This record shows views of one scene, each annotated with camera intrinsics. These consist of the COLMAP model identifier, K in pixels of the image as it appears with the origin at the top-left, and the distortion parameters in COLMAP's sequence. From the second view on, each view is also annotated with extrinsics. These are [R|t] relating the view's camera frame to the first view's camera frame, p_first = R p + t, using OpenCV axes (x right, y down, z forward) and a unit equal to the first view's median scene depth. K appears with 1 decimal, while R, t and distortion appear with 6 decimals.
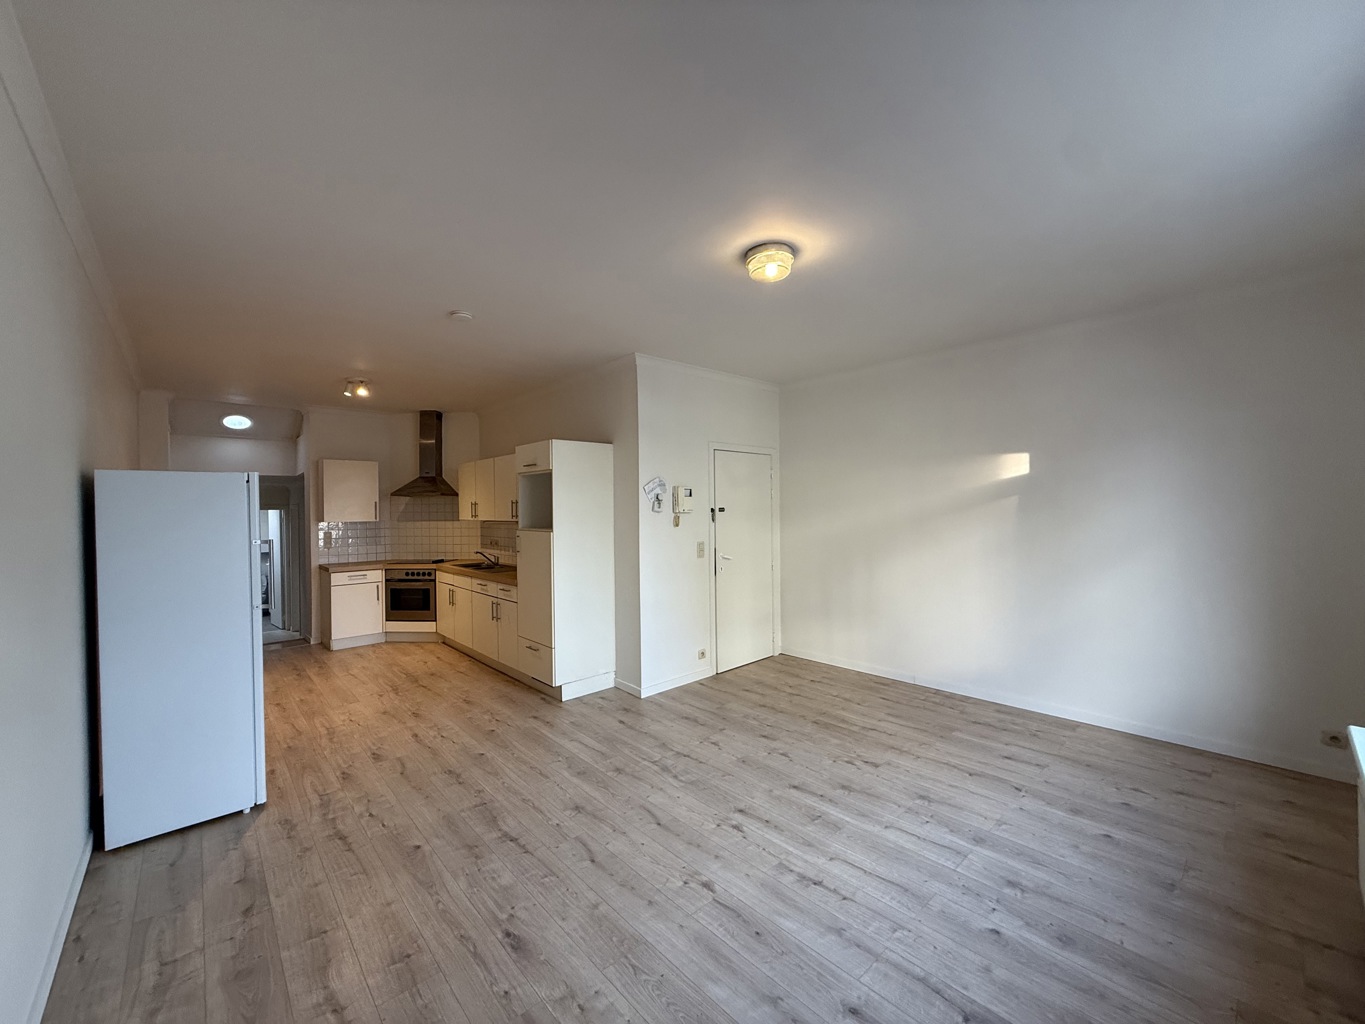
lens RADIAL K [[543.6, 0, 677.9], [0, 543.6, 509.7], [0, 0, 1]] dist [-0.000982, 0.000631]
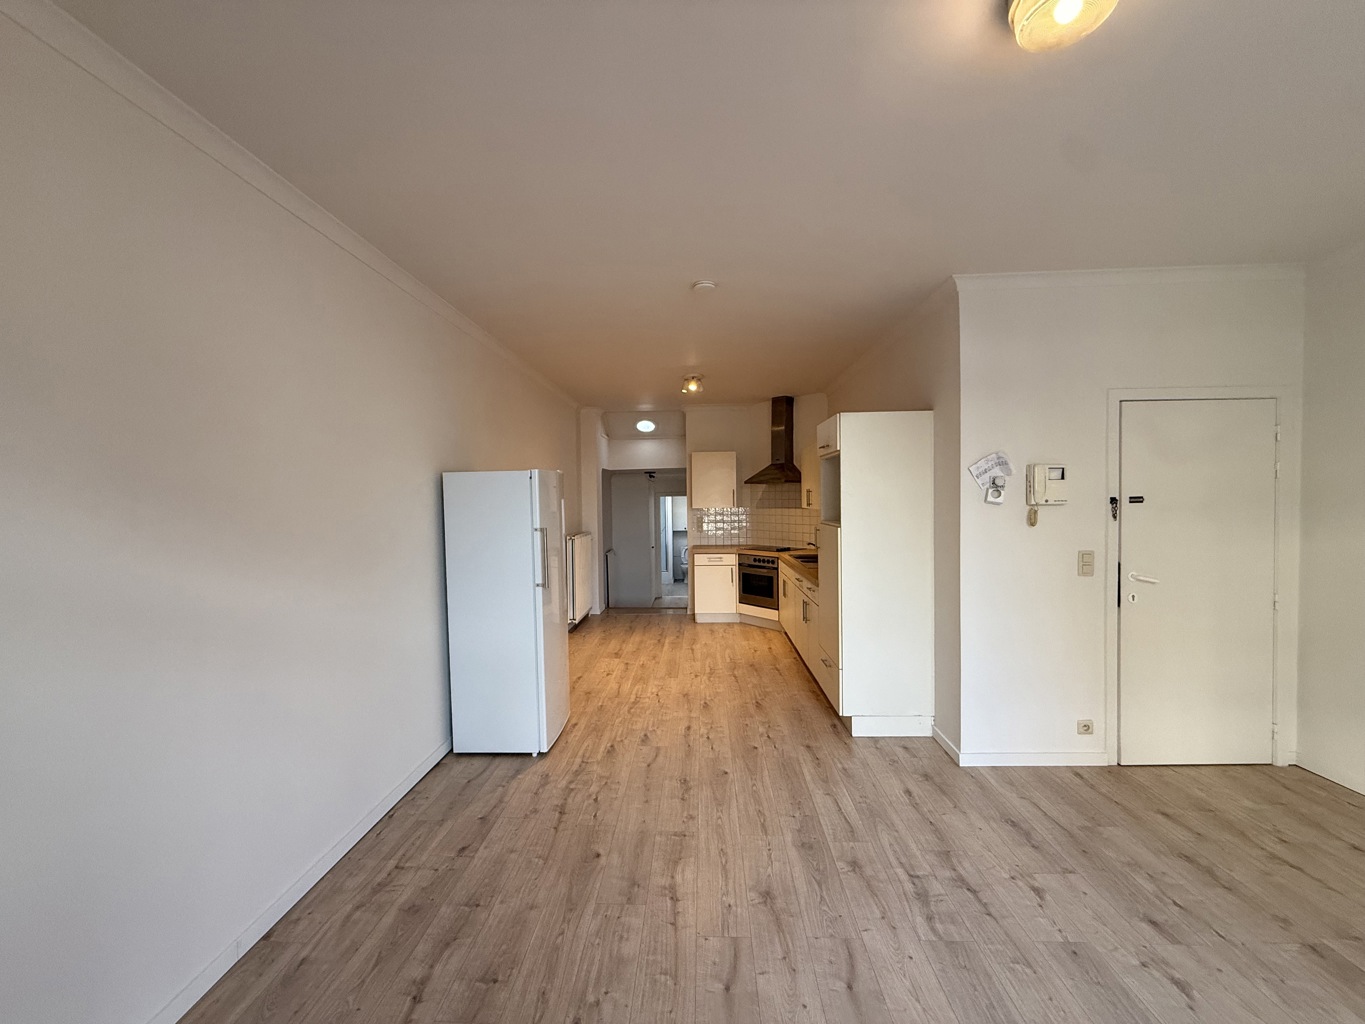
lens RADIAL K [[543.6, 0, 677.1], [0, 543.6, 509.8], [0, 0, 1]] dist [-0.000982, 0.000631]
pose [[0.713212, 0.017611, -0.700728, 0.159719], [0.003836, 0.999571, 0.029027, -0.009438], [0.700938, -0.023390, 0.712838, 0.242121]]
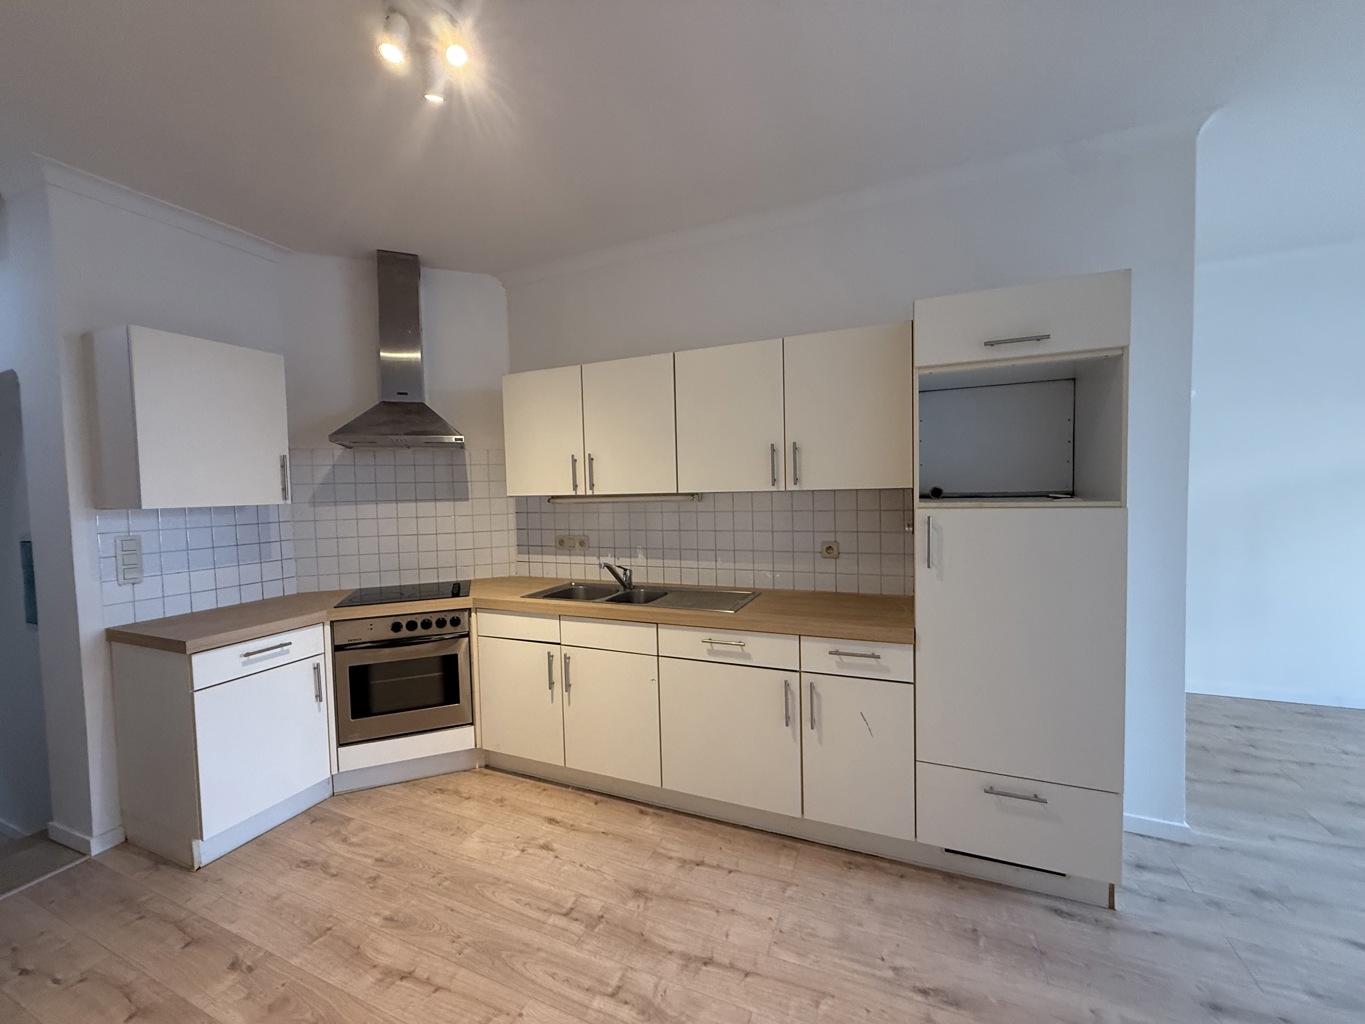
lens RADIAL K [[543.6, 0, 678.6], [0, 543.6, 510.4], [0, 0, 1]] dist [-0.000982, 0.000631]
pose [[0.907945, -0.029635, 0.418040, -0.671988], [0.015974, 0.999219, 0.036142, 0.023424], [-0.418785, -0.026138, 0.907709, 0.752578]]
